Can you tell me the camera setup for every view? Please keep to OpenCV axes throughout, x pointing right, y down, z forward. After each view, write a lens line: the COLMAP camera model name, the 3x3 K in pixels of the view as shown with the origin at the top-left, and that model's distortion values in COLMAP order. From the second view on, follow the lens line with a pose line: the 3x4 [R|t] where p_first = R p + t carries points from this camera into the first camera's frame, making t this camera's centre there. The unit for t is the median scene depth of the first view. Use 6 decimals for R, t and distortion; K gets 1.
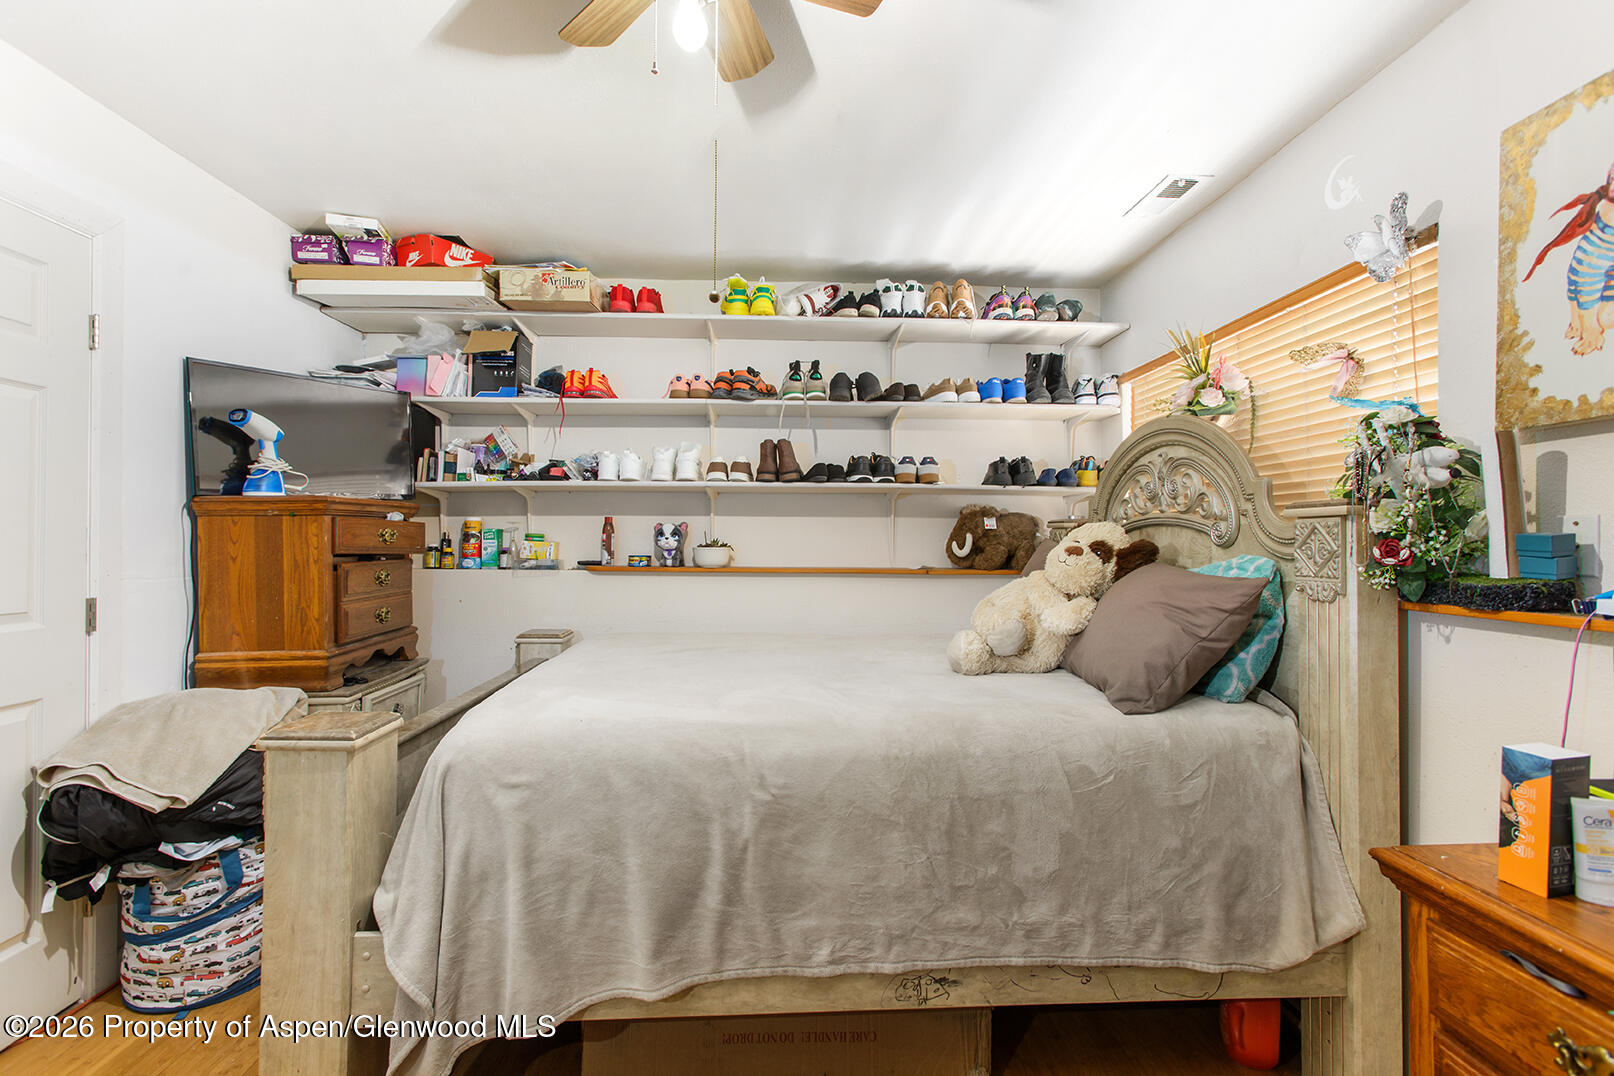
lens RADIAL K [[717.4, 0, 805.4], [0, 717.4, 530.6], [0, 0, 1]] dist [-0.021212, 0.016102]
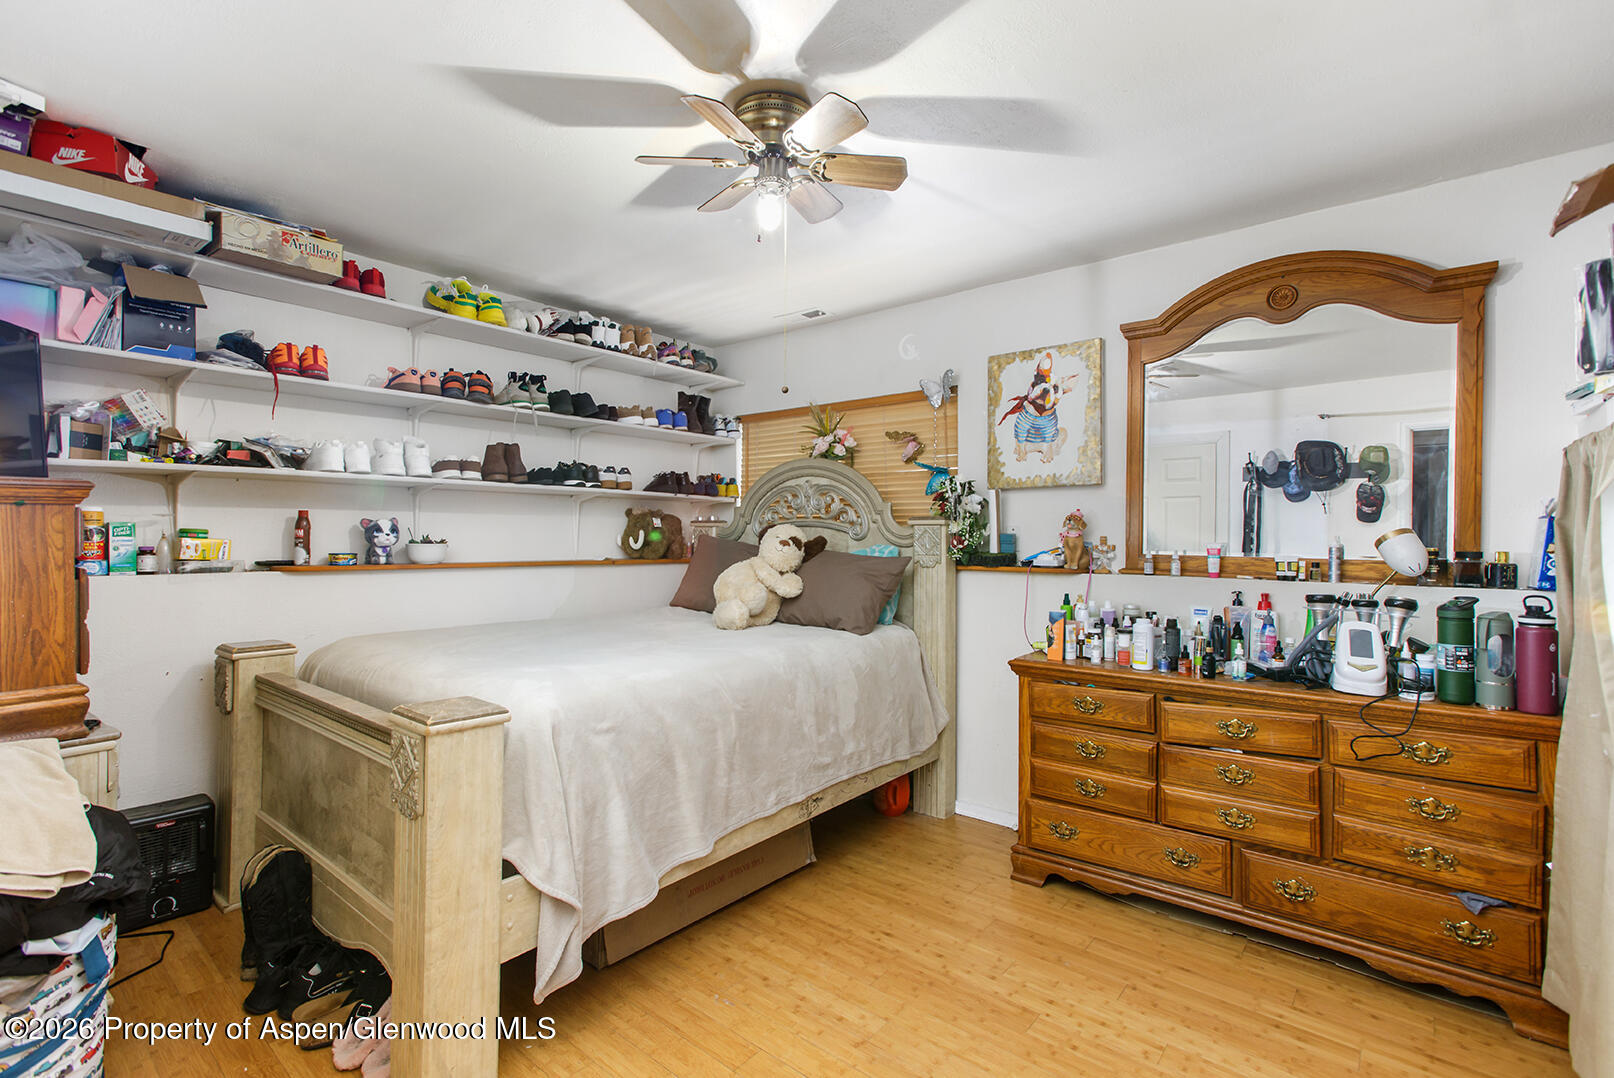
lens RADIAL K [[729.2, 0, 806.1], [0, 729.2, 525.7], [0, 0, 1]] dist [-0.015620, 0.010783]
pose [[0.677567, 0.008818, 0.735408, -0.533824], [-0.010346, 0.999943, -0.002458, -0.004448], [-0.735388, -0.005943, 0.677620, -0.068277]]
